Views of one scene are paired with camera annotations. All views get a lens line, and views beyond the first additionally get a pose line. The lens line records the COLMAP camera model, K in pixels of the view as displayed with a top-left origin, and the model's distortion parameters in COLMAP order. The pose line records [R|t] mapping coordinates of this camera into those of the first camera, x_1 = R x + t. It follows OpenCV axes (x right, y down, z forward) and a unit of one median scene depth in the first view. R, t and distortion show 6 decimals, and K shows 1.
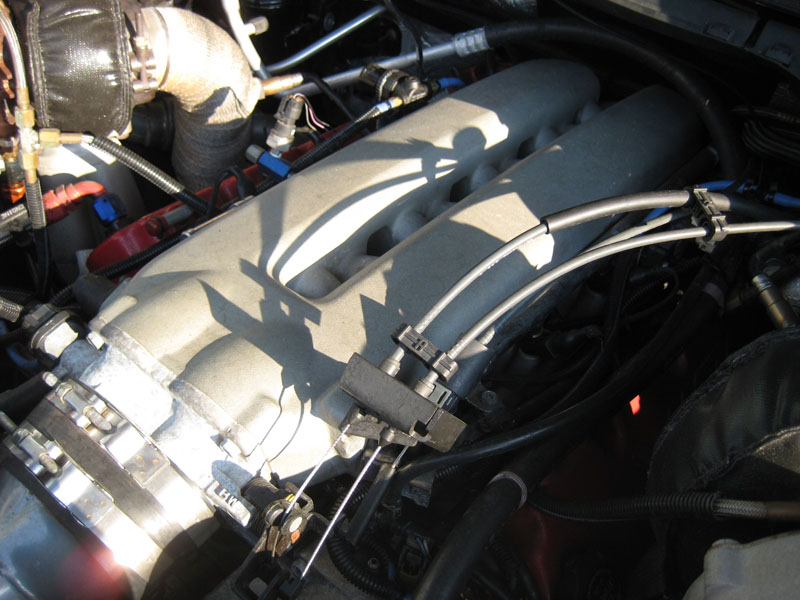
lens RADIAL K [[836.5, 0, 402.0], [0, 836.5, 298.5], [0, 0, 1]] dist [-0.154390, 0.196107]
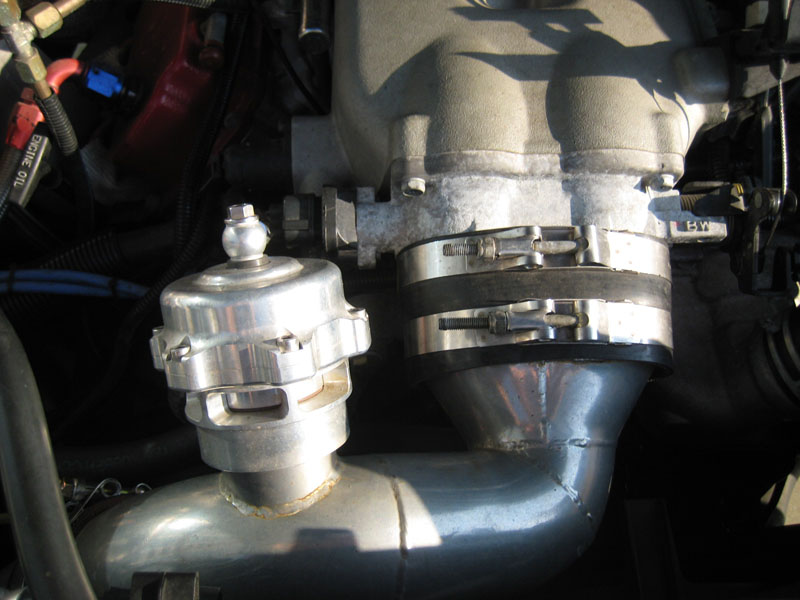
lens RADIAL K [[836.5, 0, 402.0], [0, 836.5, 298.5], [0, 0, 1]] dist [-0.154390, 0.196107]
pose [[0.754646, -0.608072, 0.246491, -0.658944], [0.469312, 0.762777, 0.444879, -0.232221], [-0.458536, -0.220045, 0.861002, 0.309712]]
